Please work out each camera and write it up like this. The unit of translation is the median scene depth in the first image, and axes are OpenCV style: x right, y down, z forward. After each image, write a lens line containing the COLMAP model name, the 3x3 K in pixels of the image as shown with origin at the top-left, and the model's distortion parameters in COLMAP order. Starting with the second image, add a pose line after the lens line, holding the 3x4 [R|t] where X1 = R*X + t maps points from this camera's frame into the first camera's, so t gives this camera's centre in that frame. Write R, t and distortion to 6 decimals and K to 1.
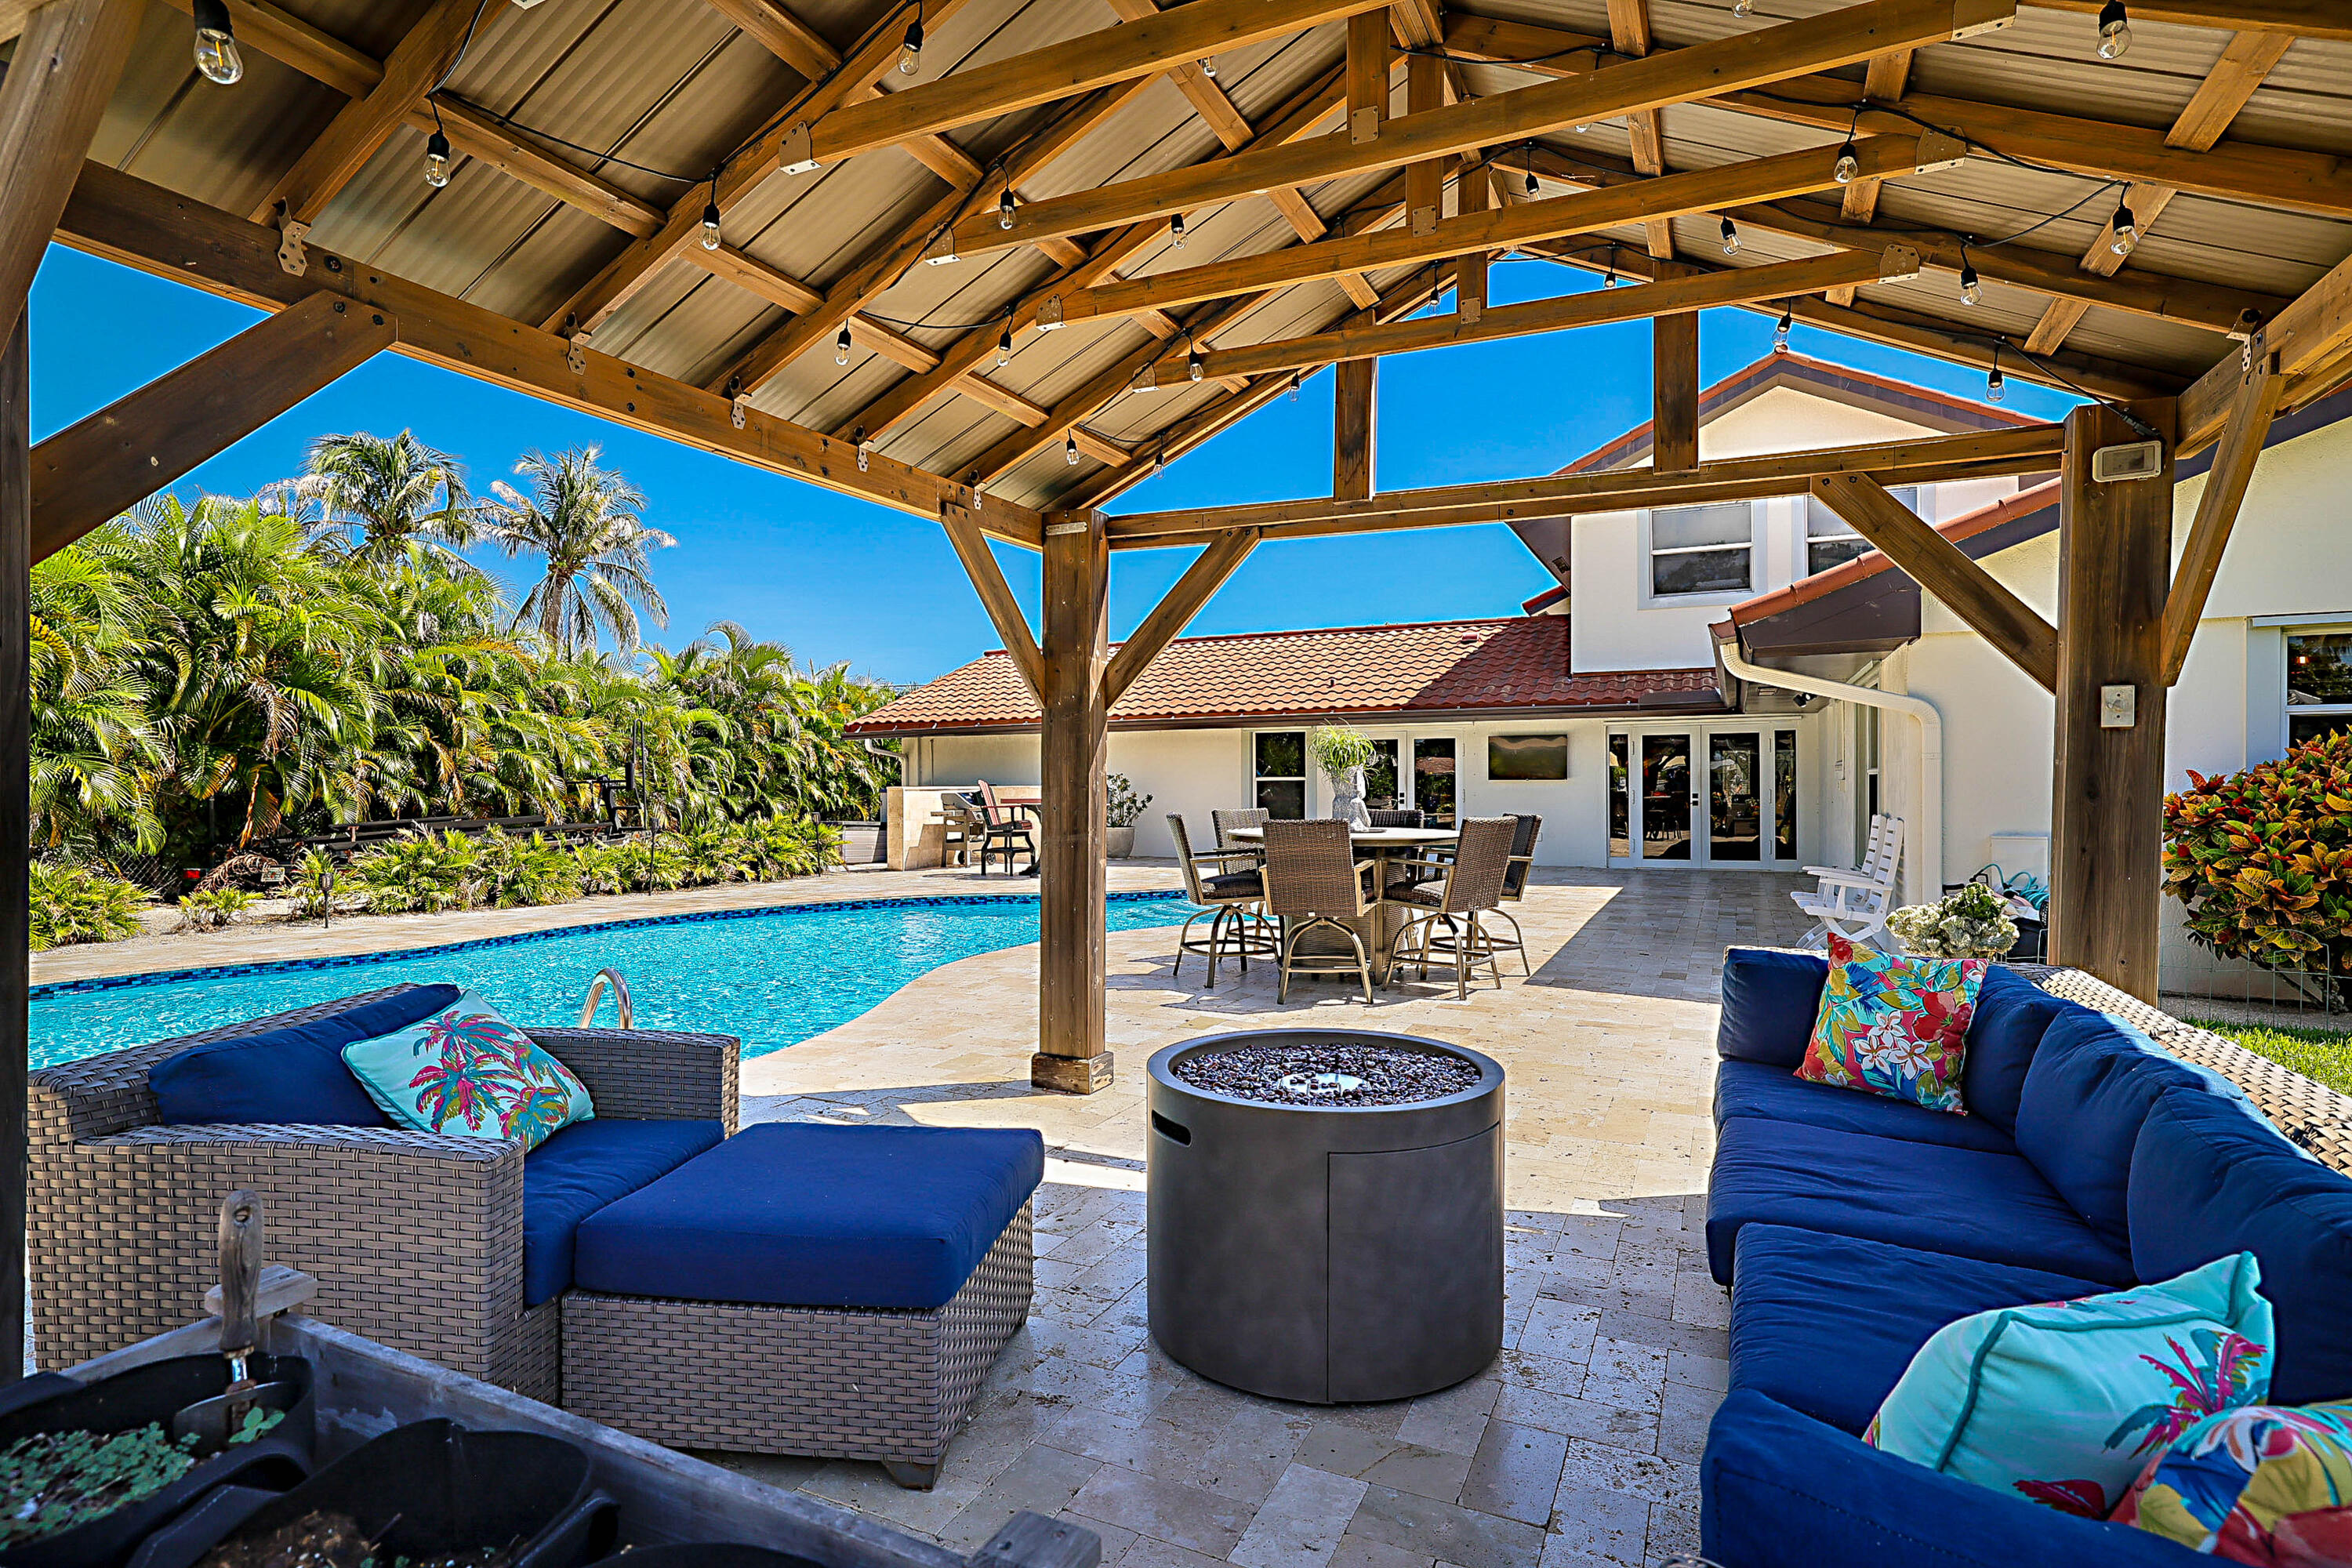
lens RADIAL K [[1199.5, 0, 1166.1], [0, 1199.5, 774.2], [0, 0, 1]] dist [-0.005444, 0.005323]
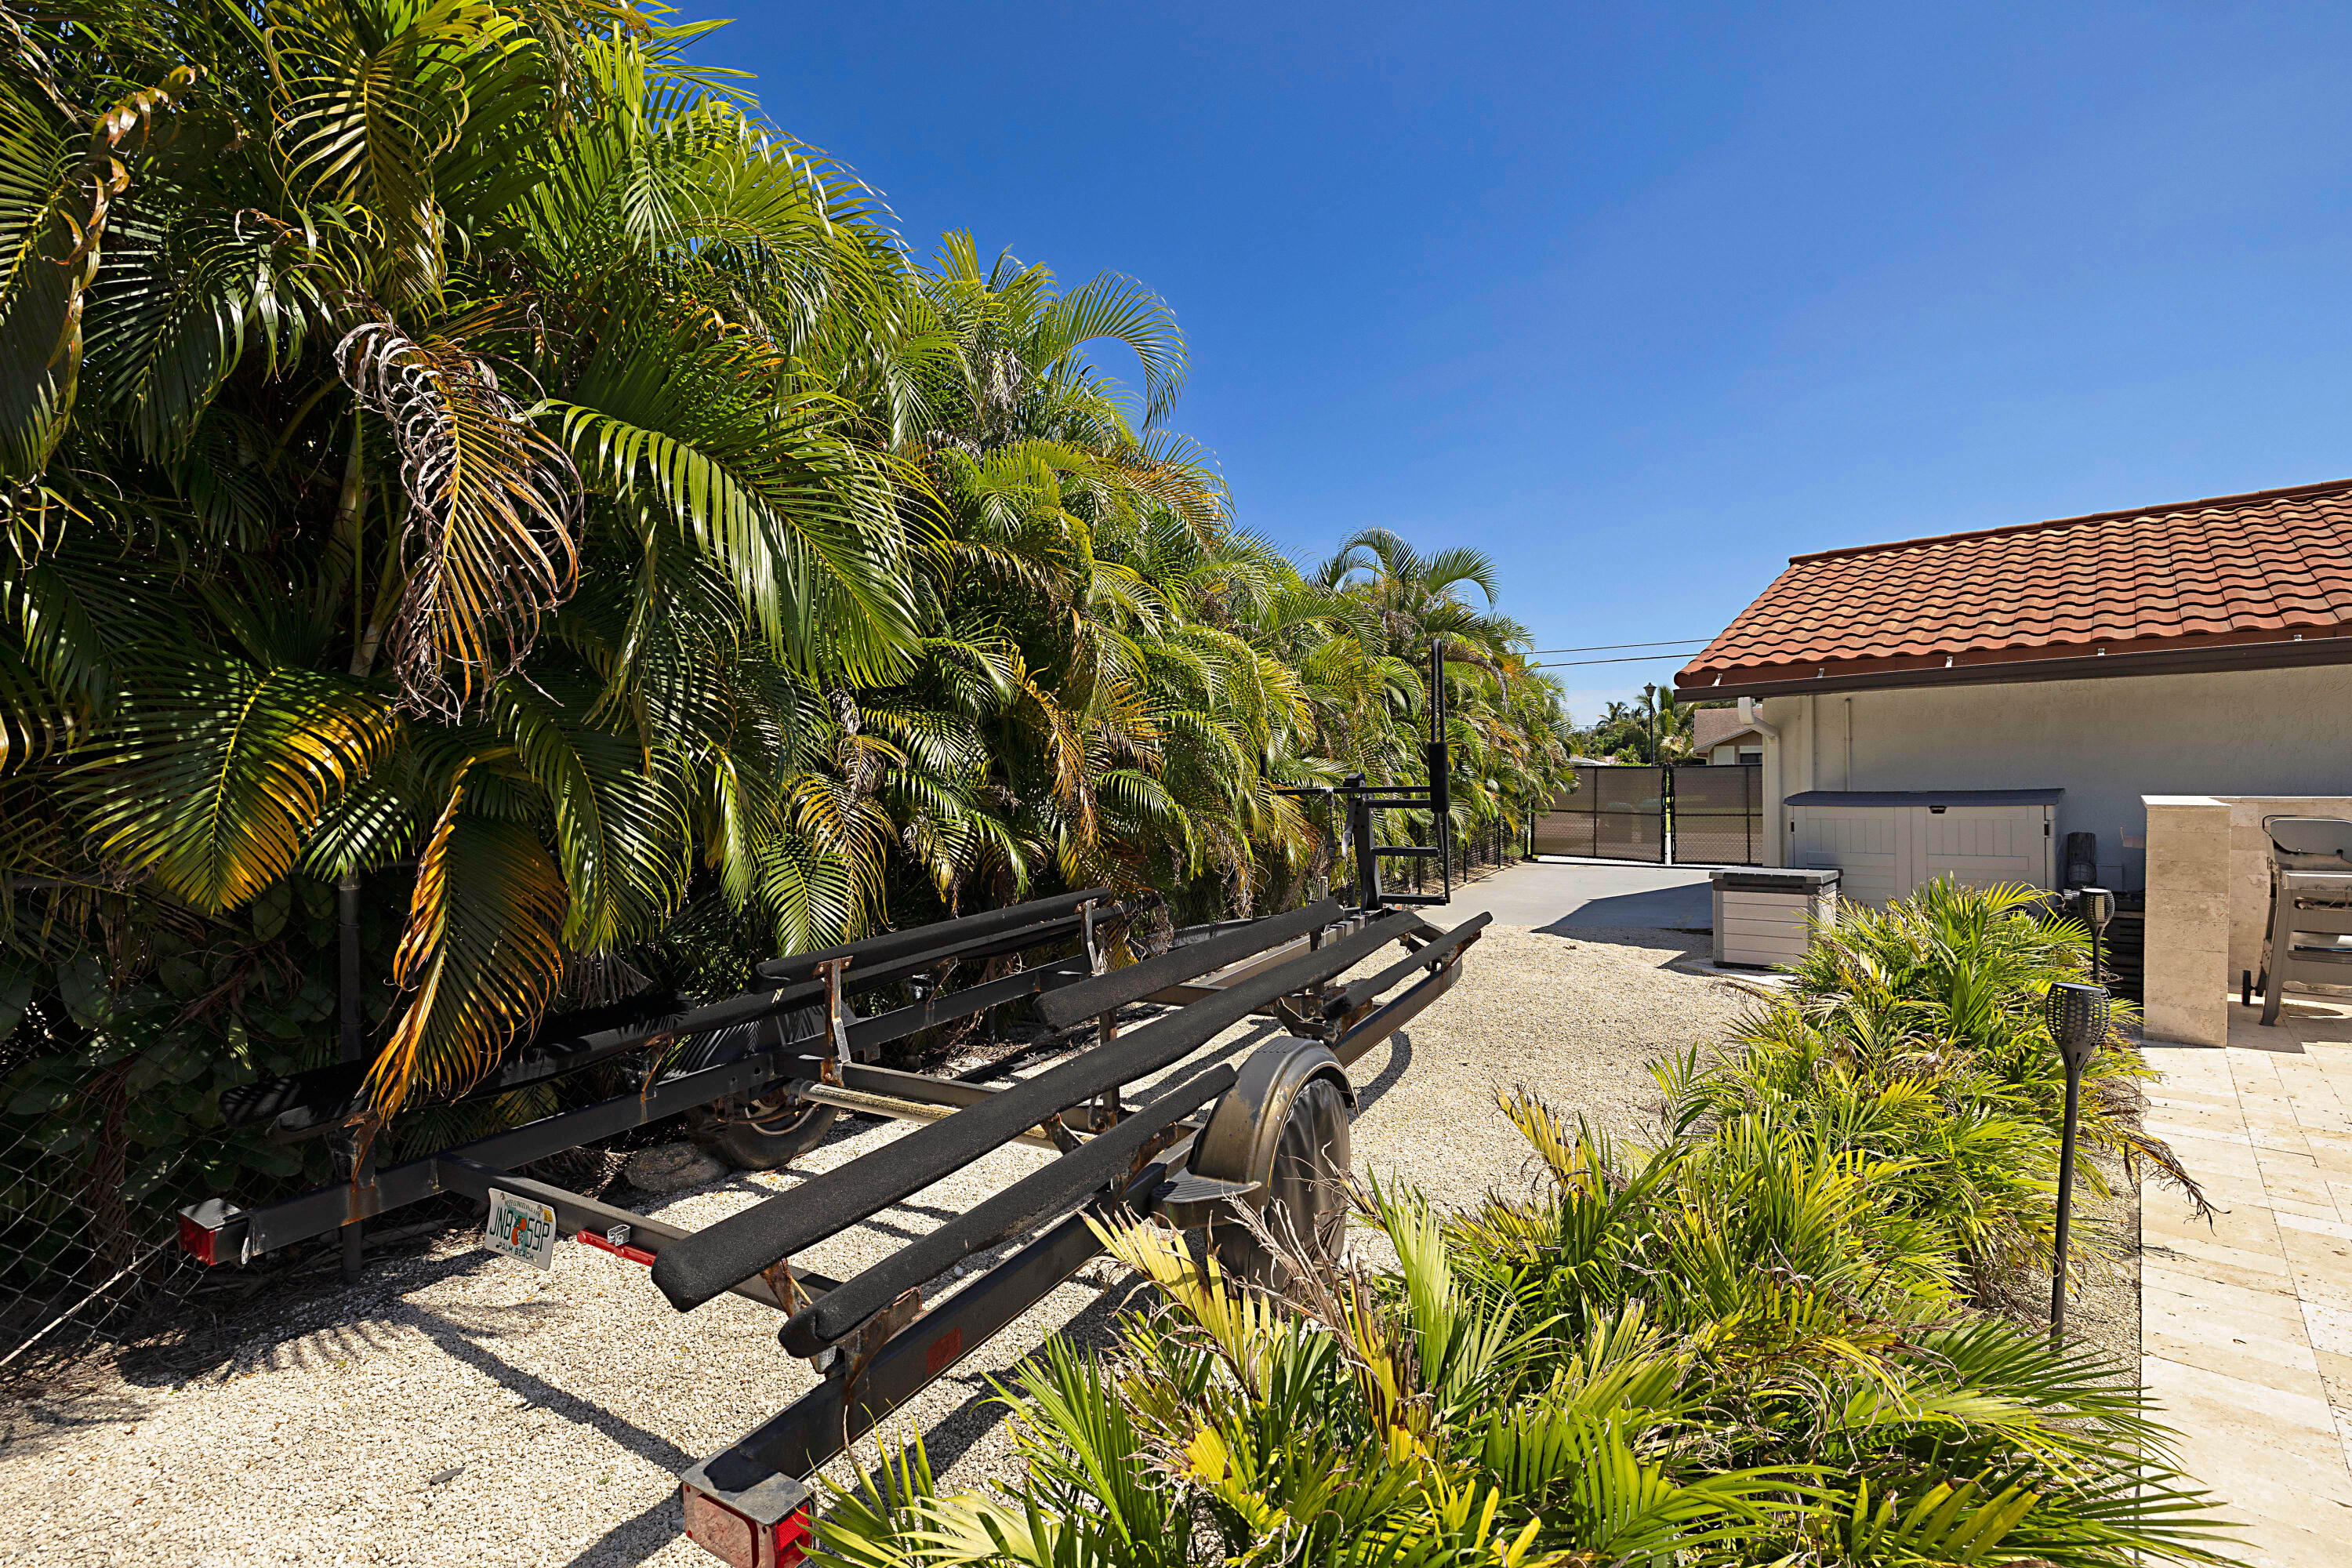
lens RADIAL K [[1007.8, 0, 1166.3], [0, 1007.8, 781.4], [0, 0, 1]] dist [0.002828, 0.000087]
pose [[0.951966, 0.000495, -0.306203, -0.449291], [0.004663, 0.999859, 0.016115, -0.002891], [0.306168, -0.016768, 0.951830, 0.675171]]
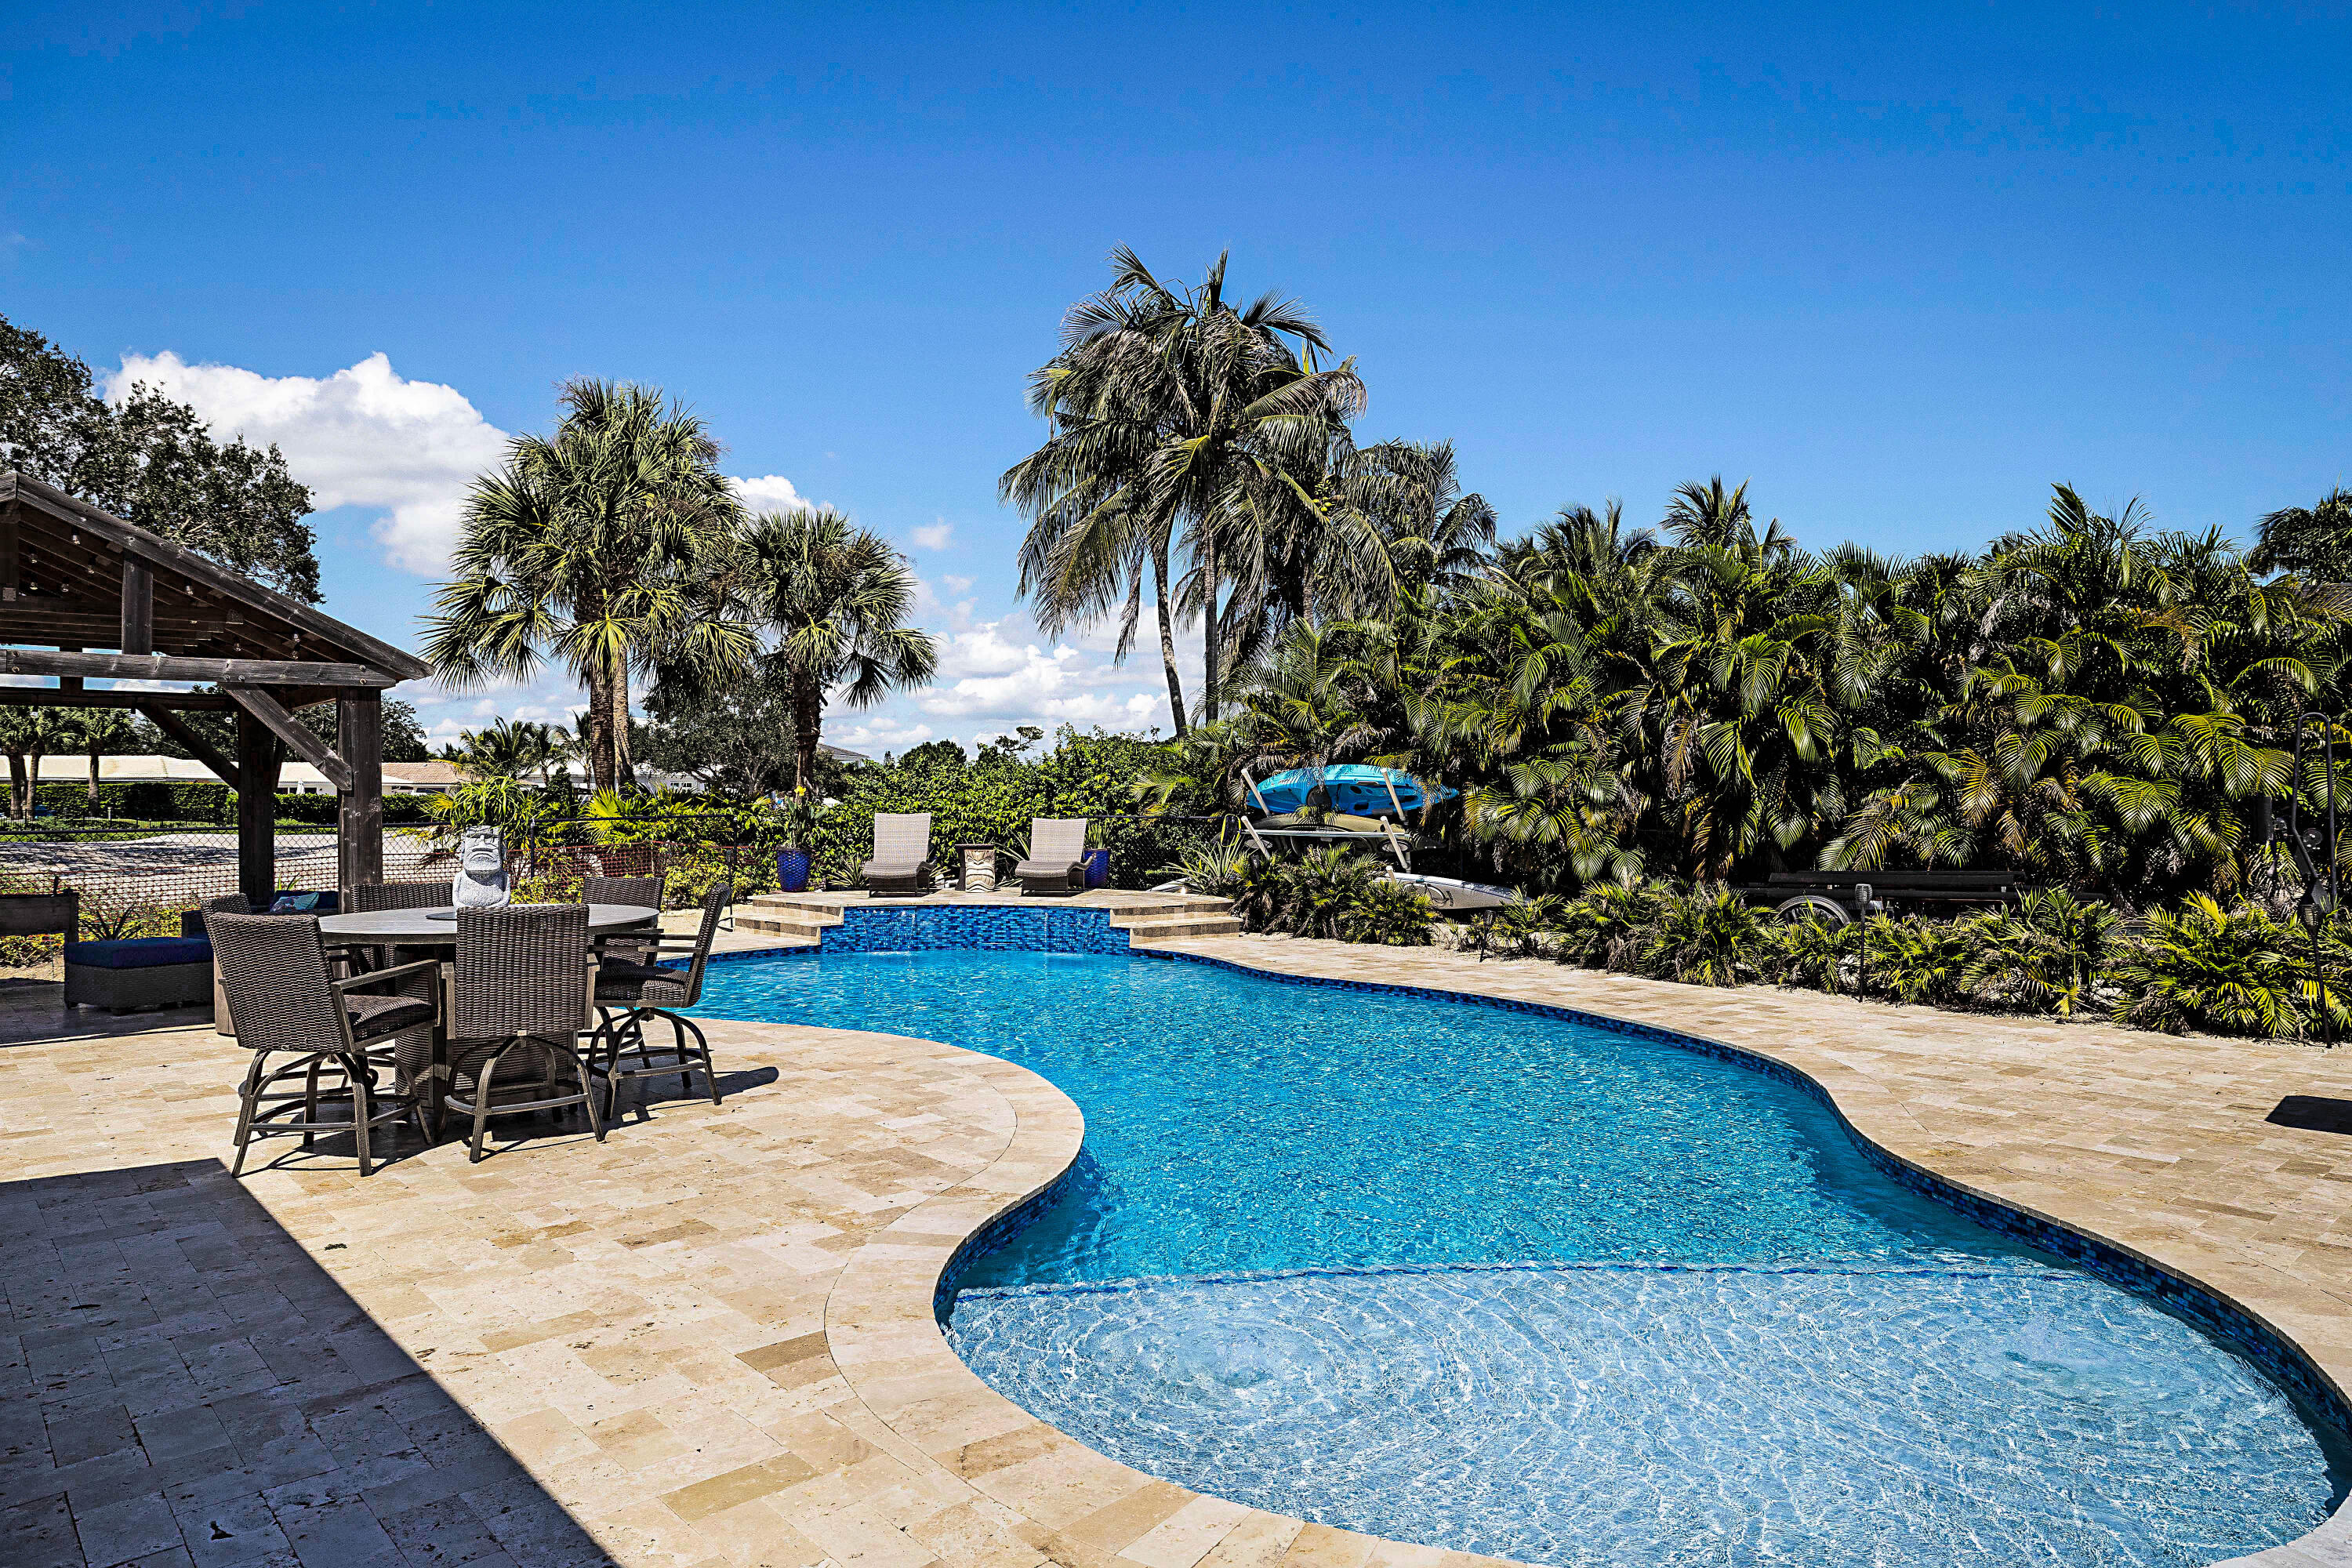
lens RADIAL K [[1439.3, 0, 1169.2], [0, 1439.3, 783.3], [0, 0, 1]] dist [0.001409, -0.000884]
pose [[-0.371039, -0.007995, -0.928583, 0.382323], [0.005289, 0.999929, -0.010723, -0.011430], [0.928602, -0.008890, -0.370970, 0.807869]]
